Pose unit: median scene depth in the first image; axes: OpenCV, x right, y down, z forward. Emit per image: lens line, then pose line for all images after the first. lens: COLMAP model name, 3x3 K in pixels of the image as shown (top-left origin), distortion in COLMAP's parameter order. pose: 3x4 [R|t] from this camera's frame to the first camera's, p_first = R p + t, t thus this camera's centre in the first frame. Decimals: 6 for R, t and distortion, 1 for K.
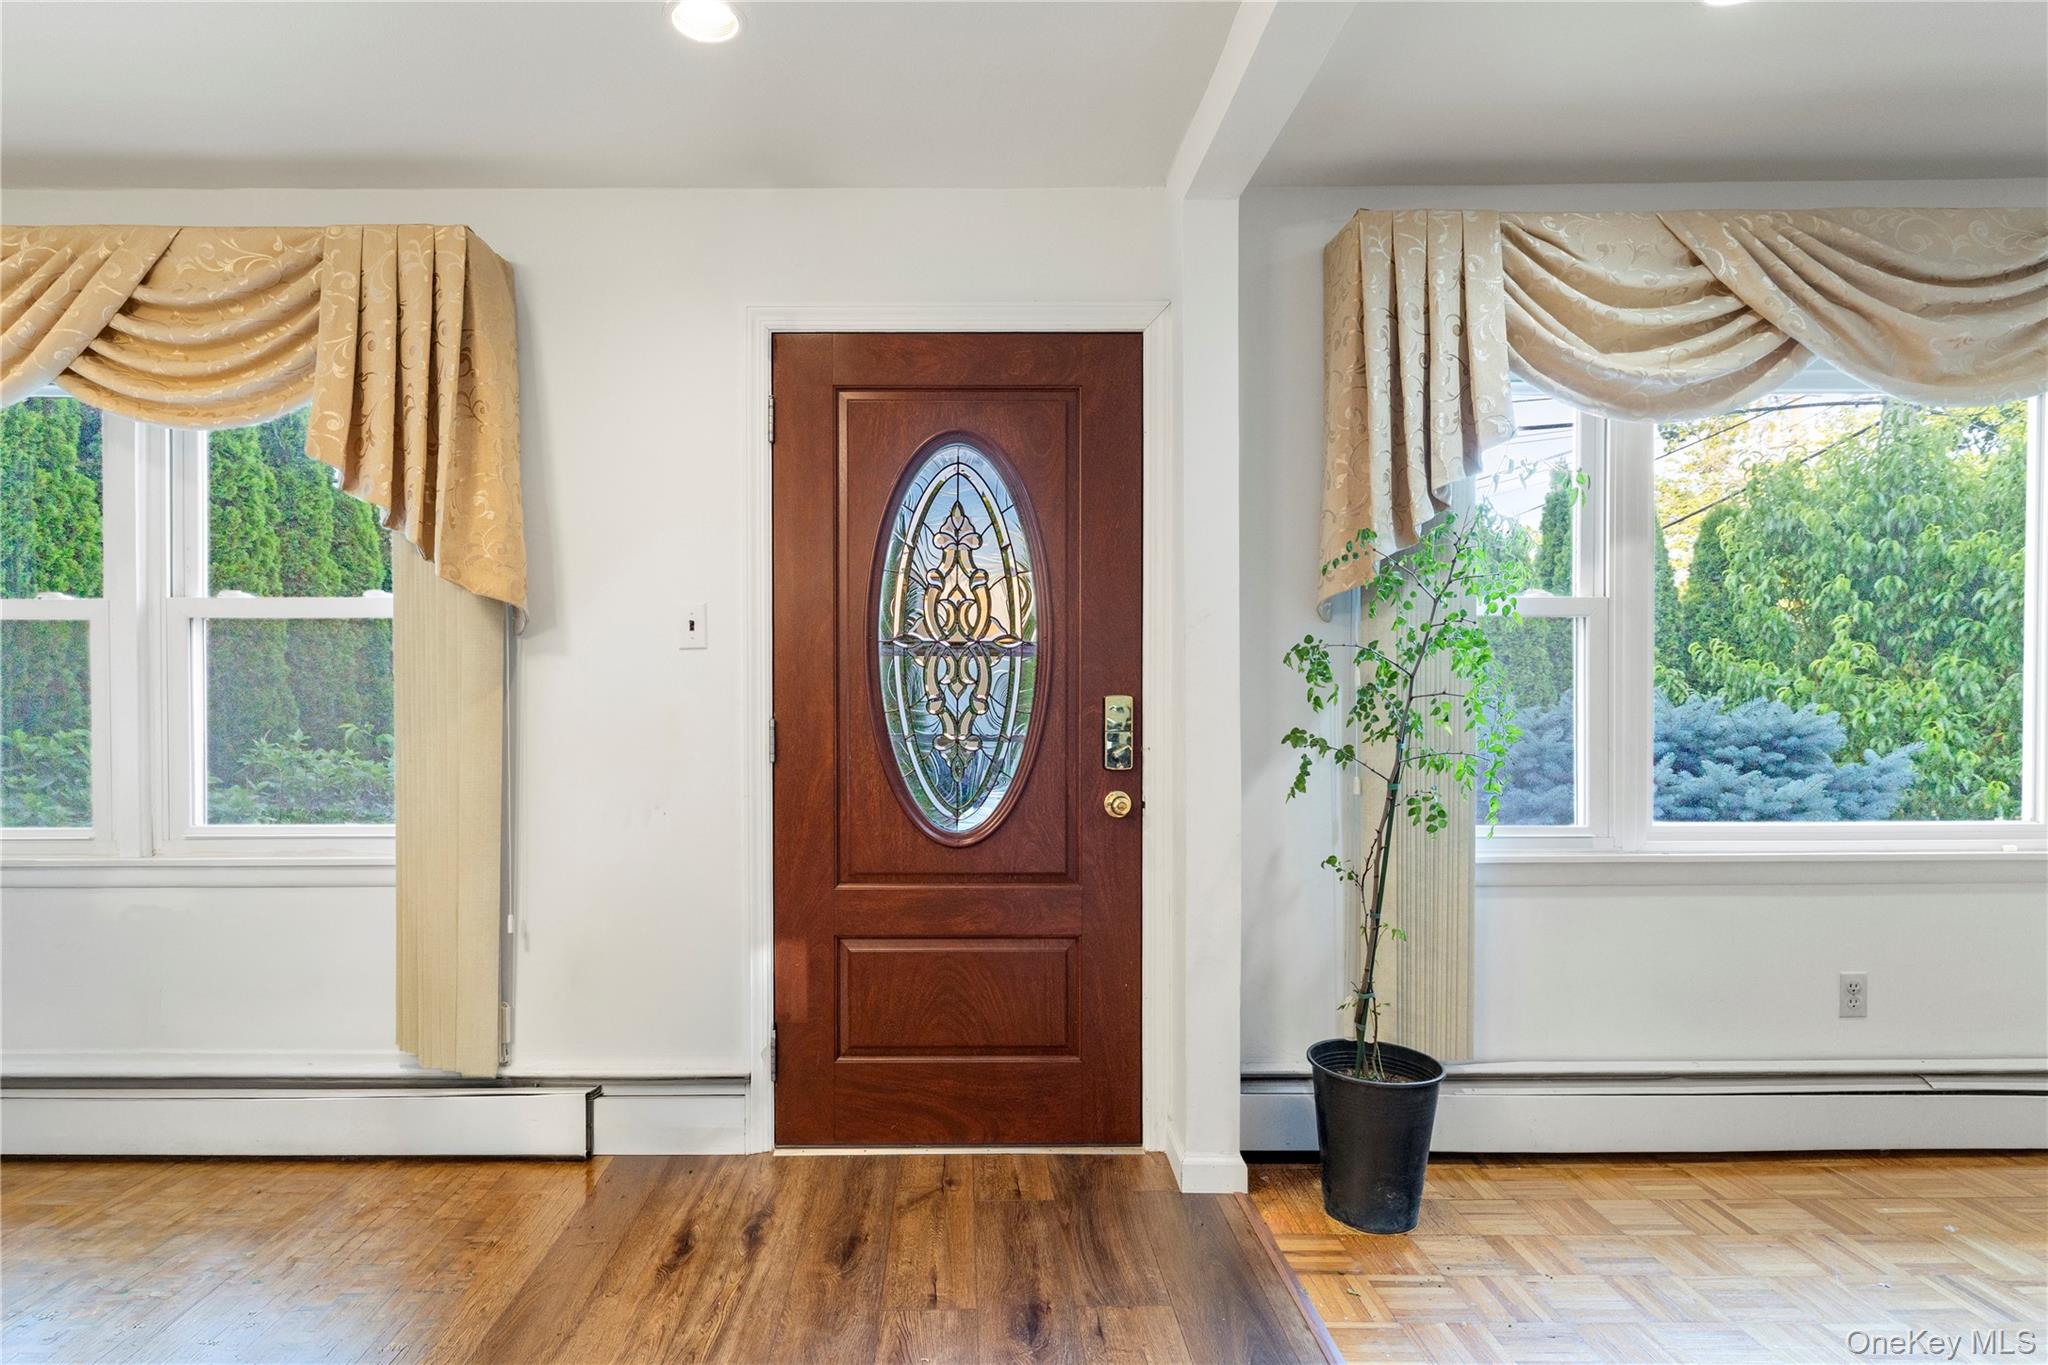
lens RADIAL K [[1027.7, 0, 1005.9], [0, 1027.7, 703.0], [0, 0, 1]] dist [0.001019, -0.000170]
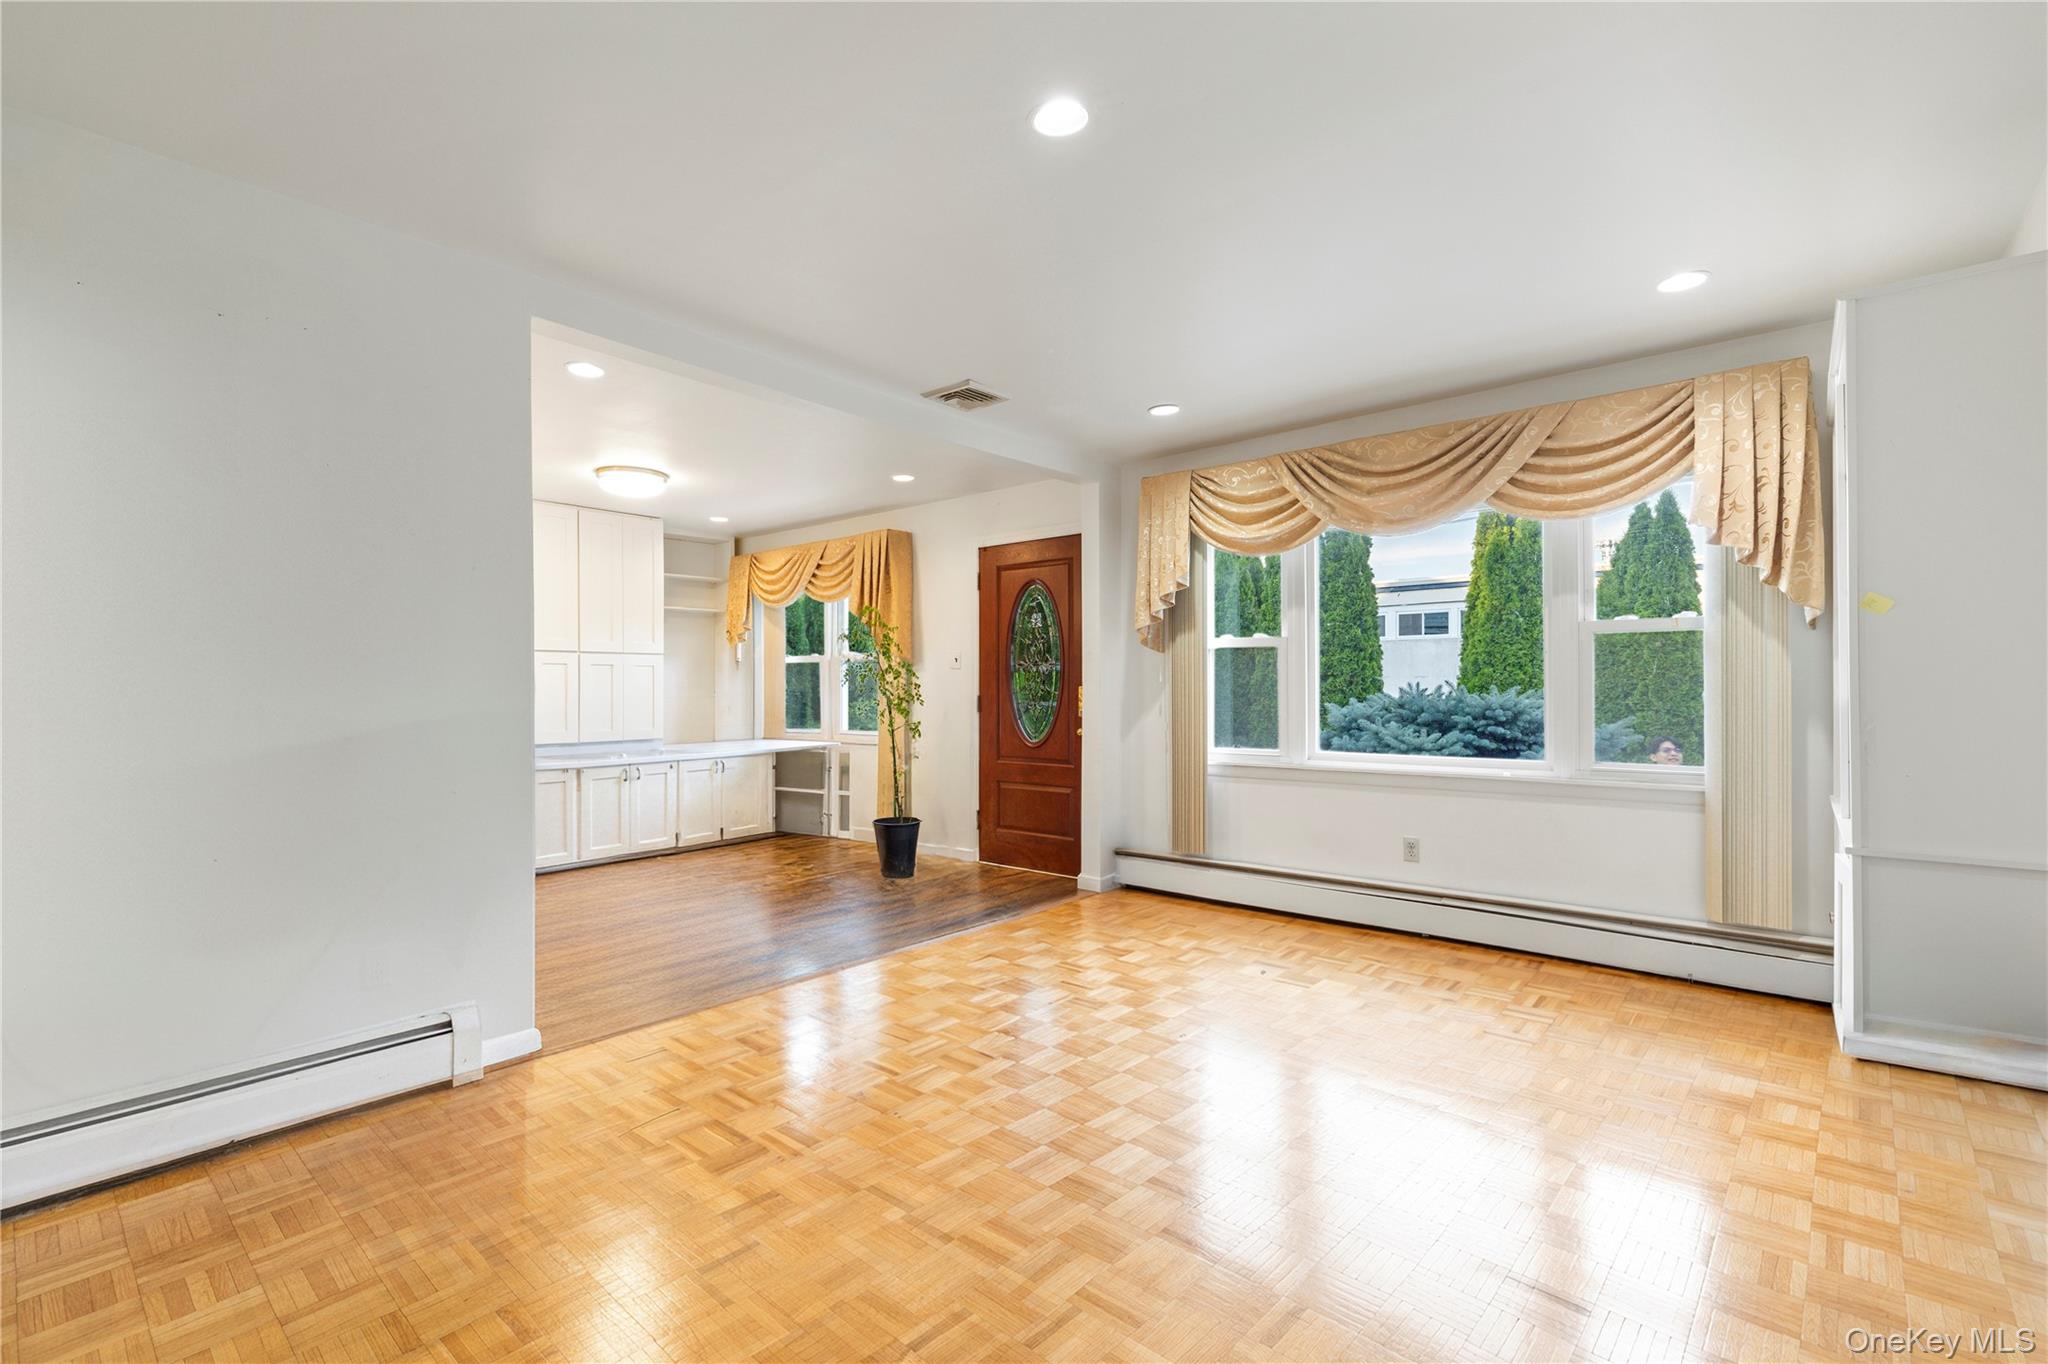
lens RADIAL K [[893.4, 0, 1023.5], [0, 893.4, 675.9], [0, 0, 1]] dist [-0.001211, -0.000162]
pose [[0.763110, -0.010805, -0.646179, 1.346181], [0.011712, 0.999927, -0.002889, -0.027870], [0.646163, -0.005364, 0.763181, -0.670074]]
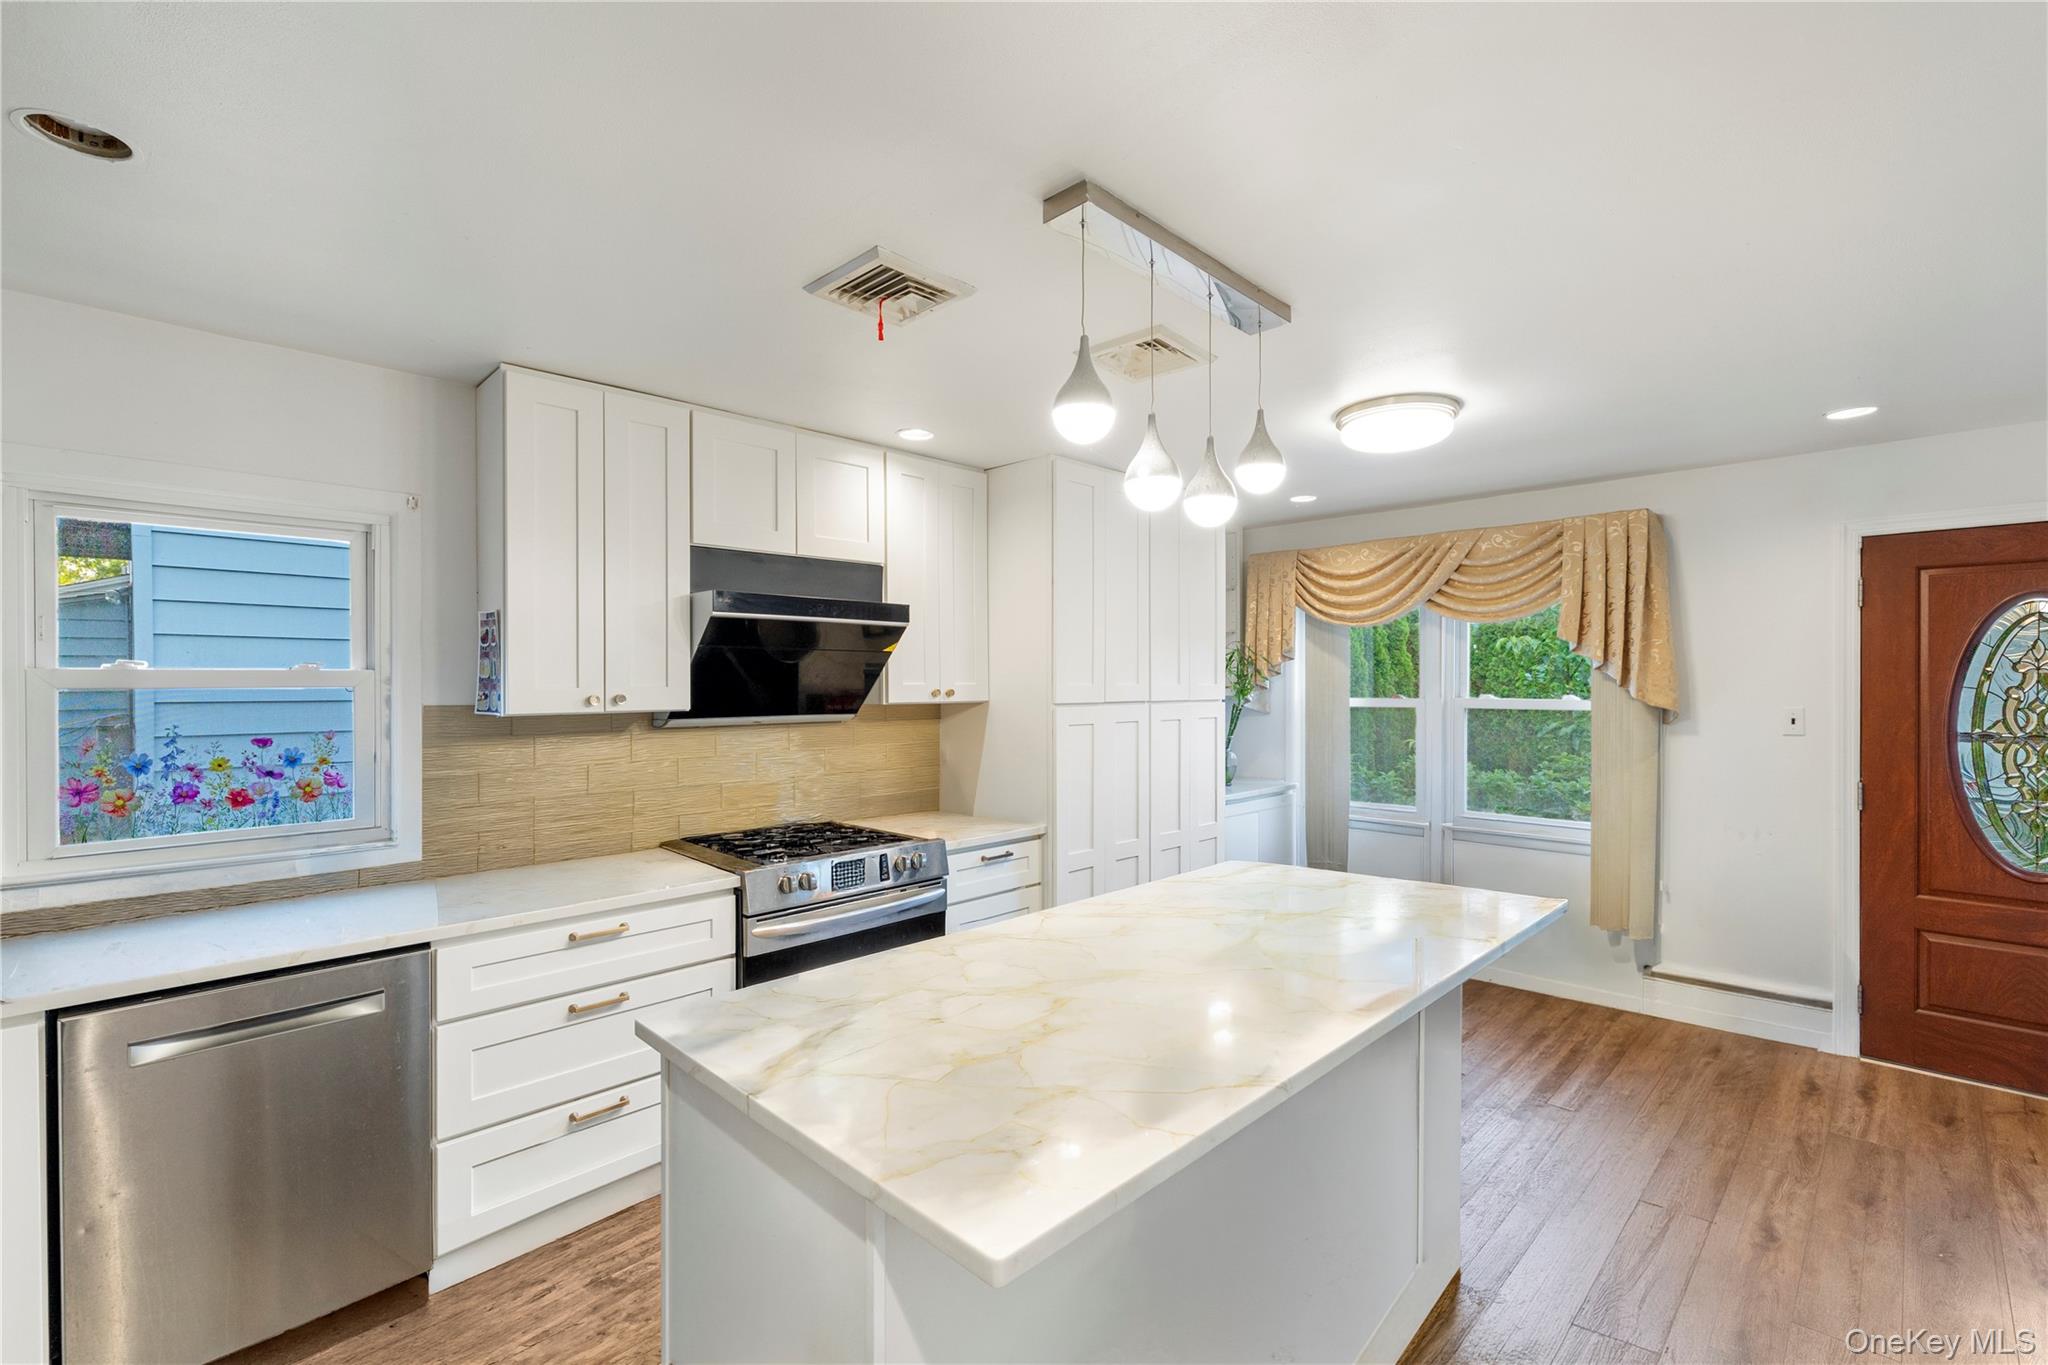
lens RADIAL K [[893.4, 0, 1031.4], [0, 893.4, 688.5], [0, 0, 1]] dist [-0.001211, -0.000162]
pose [[0.678206, 0.001426, -0.734870, -0.085696], [0.000601, 0.999997, 0.002495, -0.133264], [0.734871, -0.002134, 0.678203, -0.863332]]
